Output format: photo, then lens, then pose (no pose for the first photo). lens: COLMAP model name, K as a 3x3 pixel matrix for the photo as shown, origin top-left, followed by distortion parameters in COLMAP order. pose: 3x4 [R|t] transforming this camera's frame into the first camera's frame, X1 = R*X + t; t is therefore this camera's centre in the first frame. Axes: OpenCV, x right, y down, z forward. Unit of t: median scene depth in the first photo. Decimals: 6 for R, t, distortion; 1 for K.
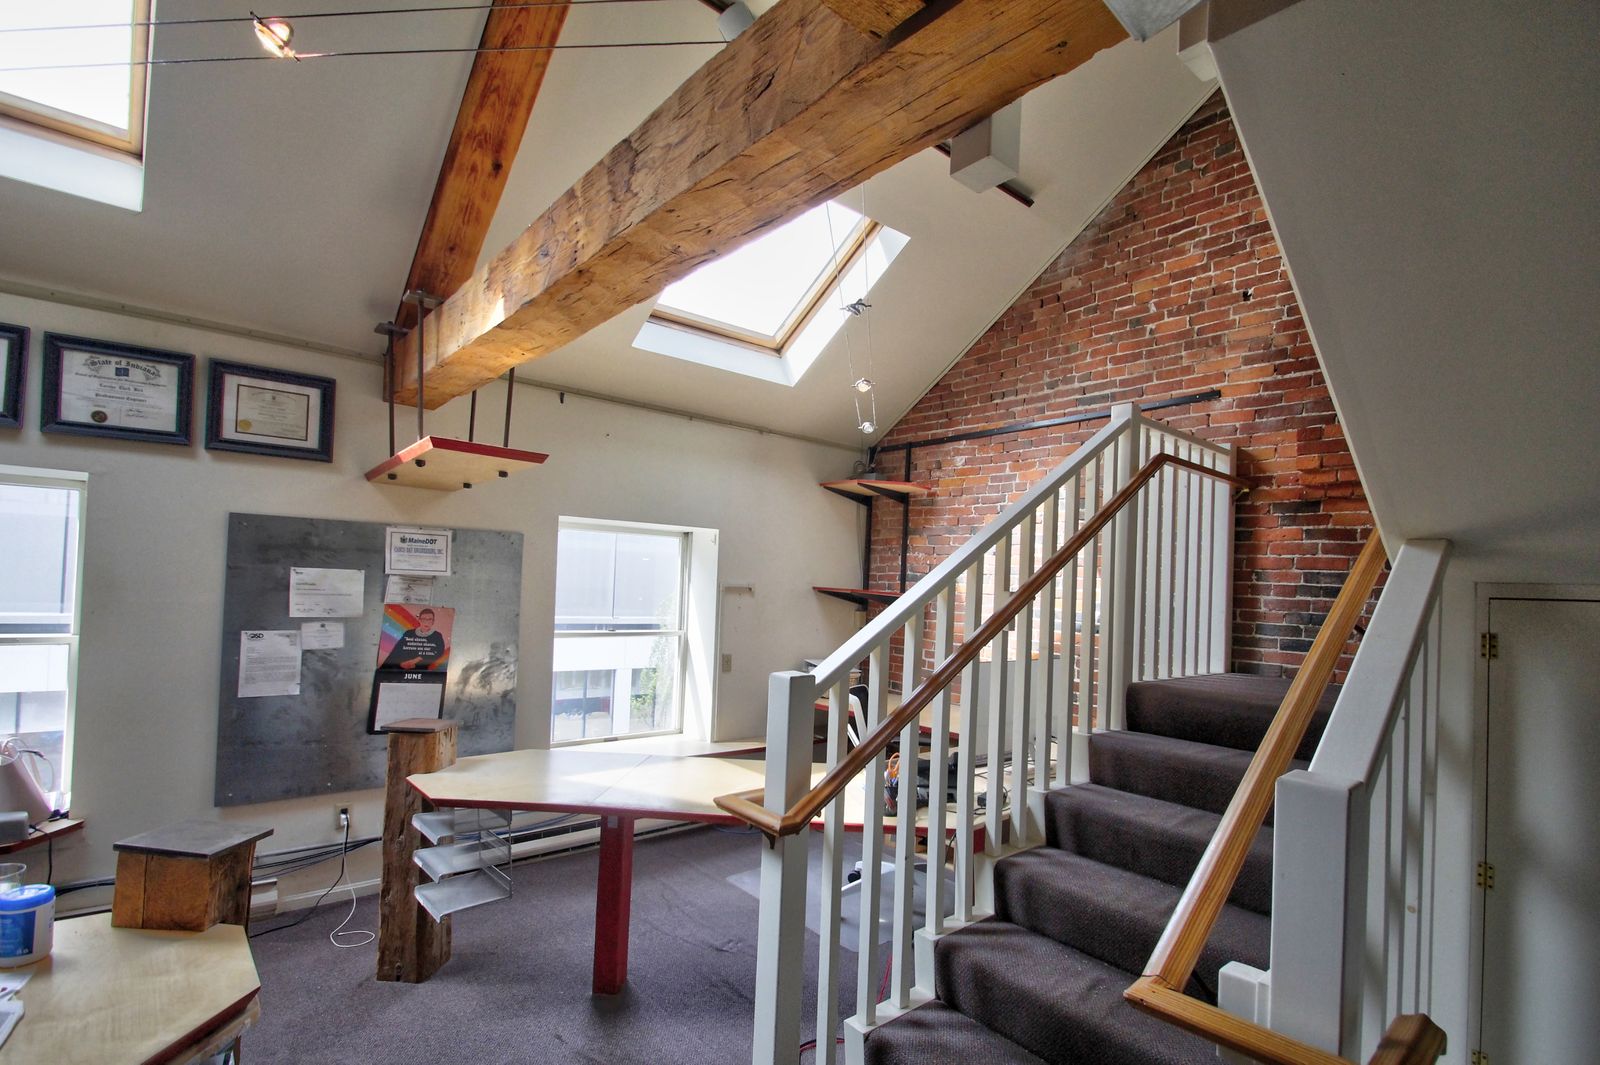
lens RADIAL K [[755.4, 0, 799.5], [0, 755.4, 574.2], [0, 0, 1]] dist [0.012297, -0.015792]
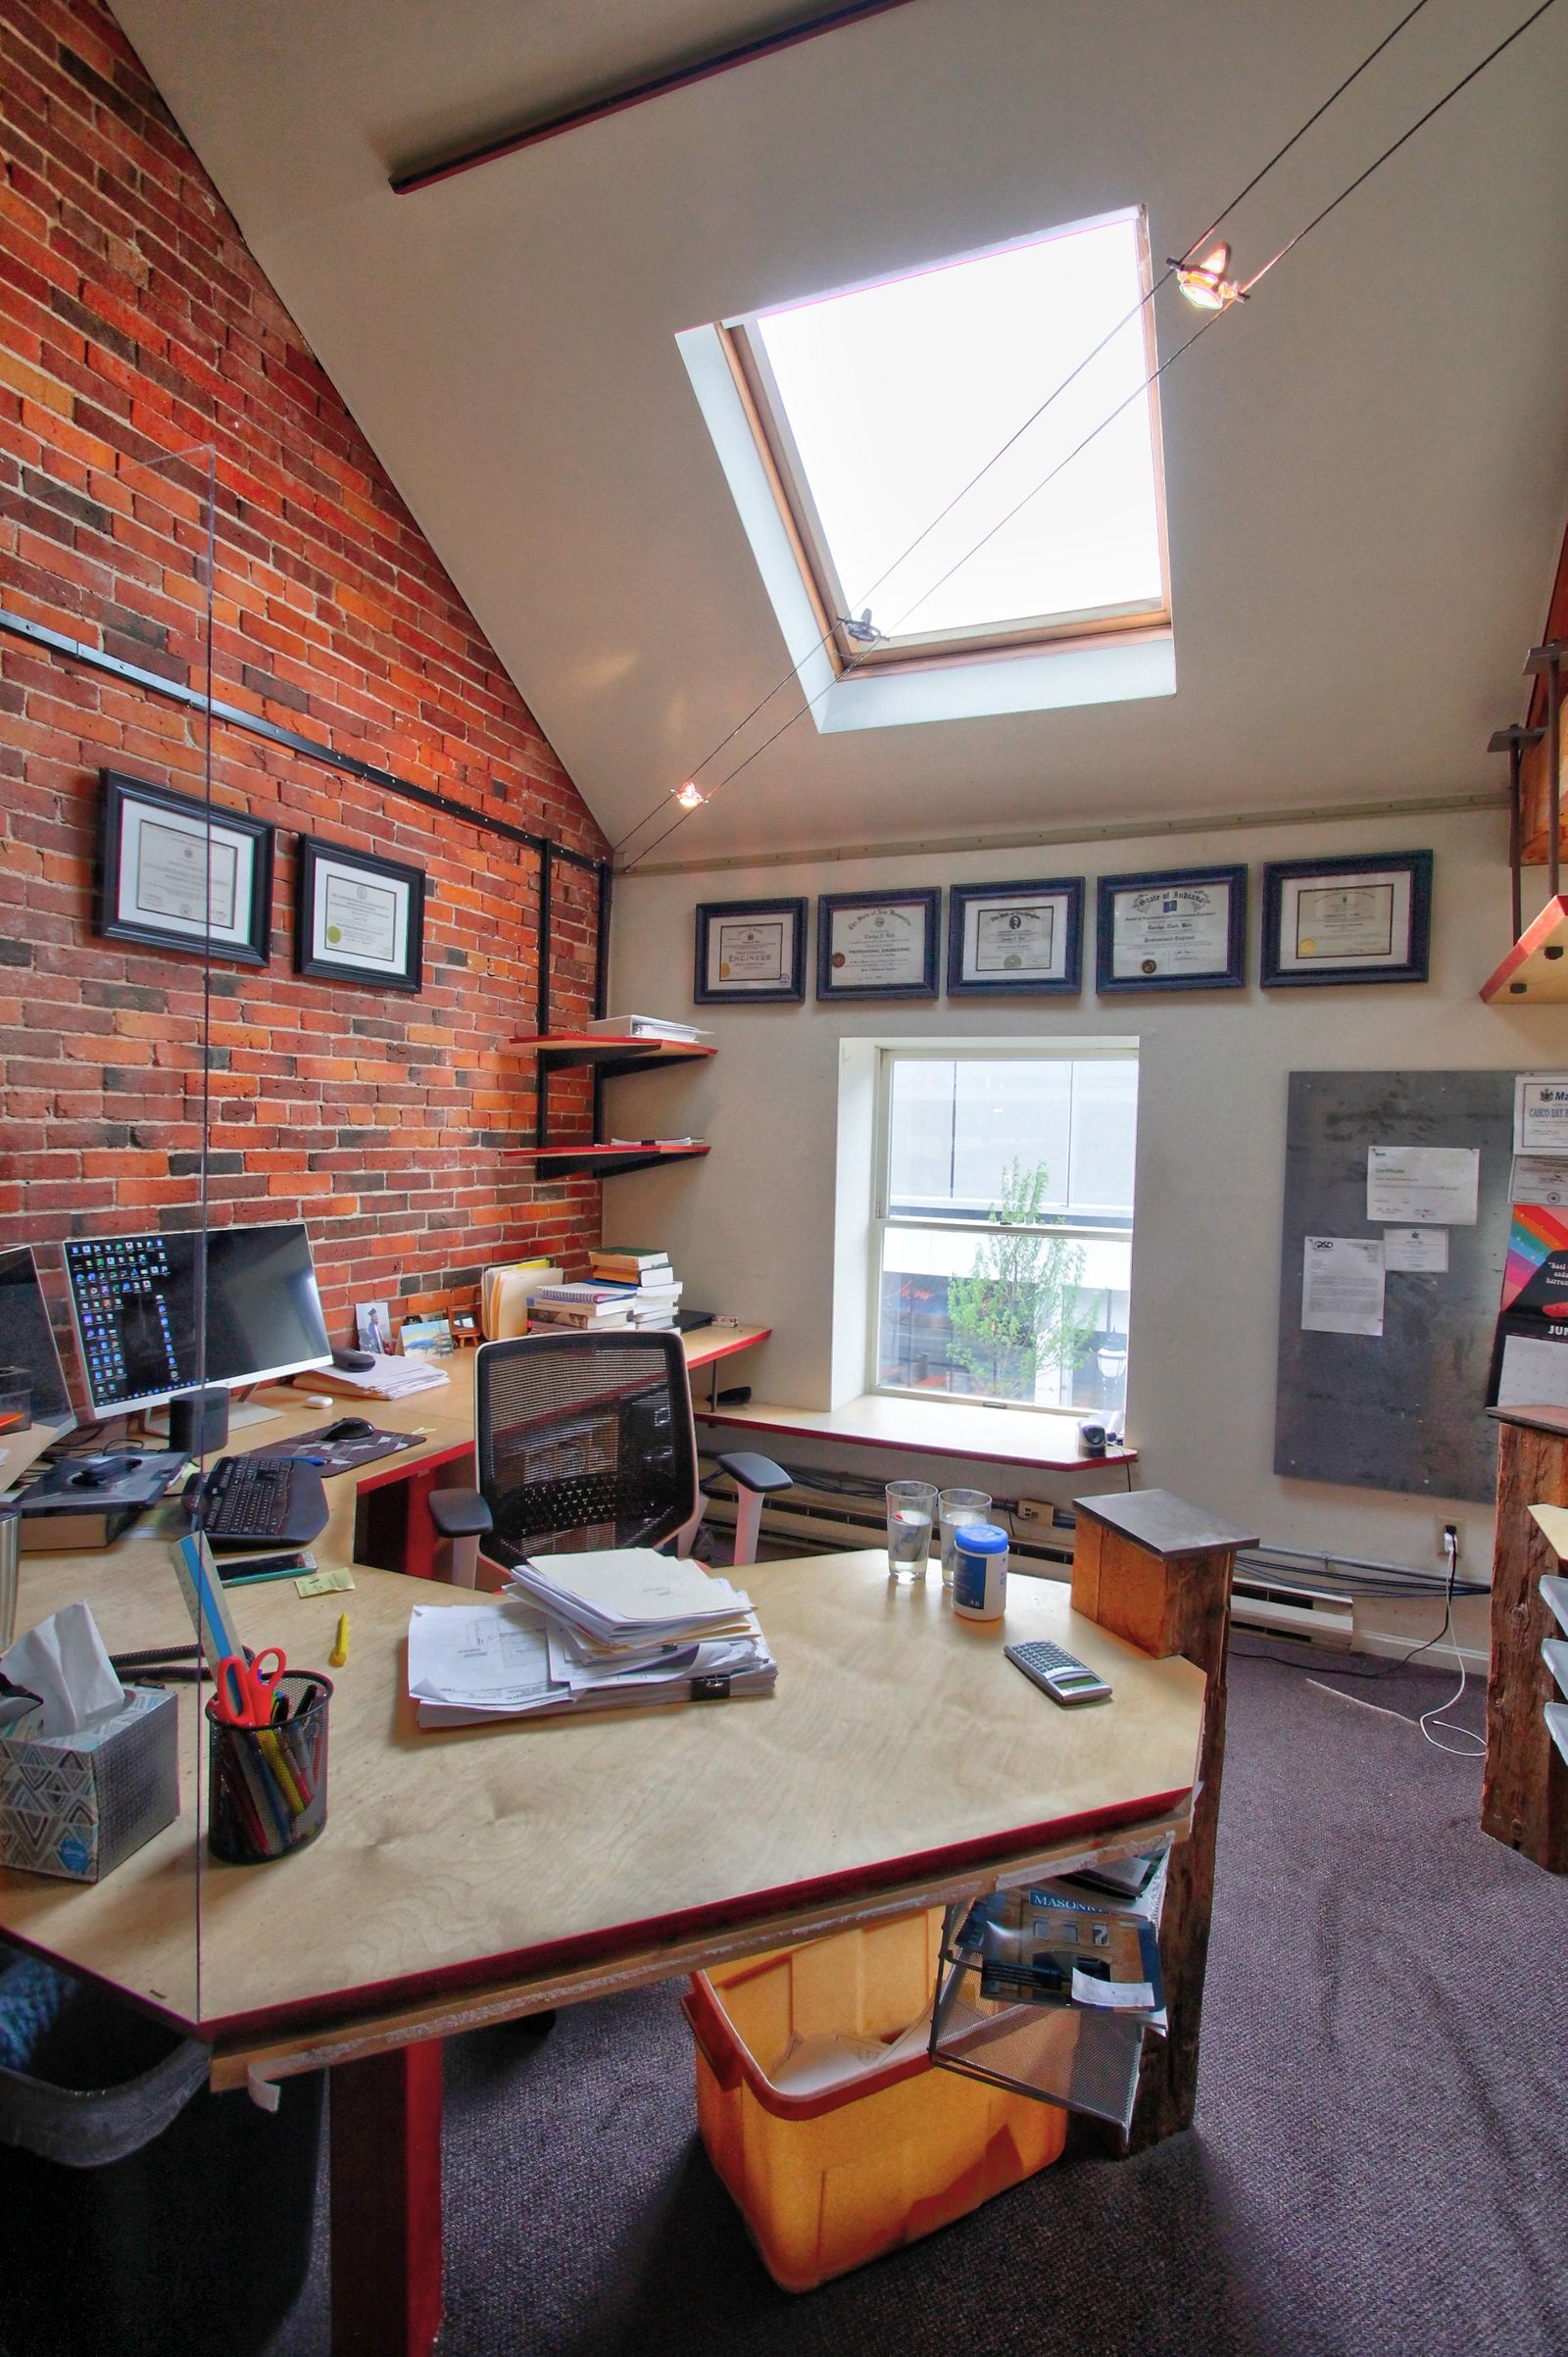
lens RADIAL K [[1112.8, 0, 794.0], [0, 1112.8, 1174.6], [0, 0, 1]] dist [0.012297, -0.015792]
pose [[0.441226, 0.003966, -0.897387, -0.006841], [0.004682, 0.999966, 0.006722, 0.007297], [0.897384, -0.007167, 0.441192, 0.103743]]
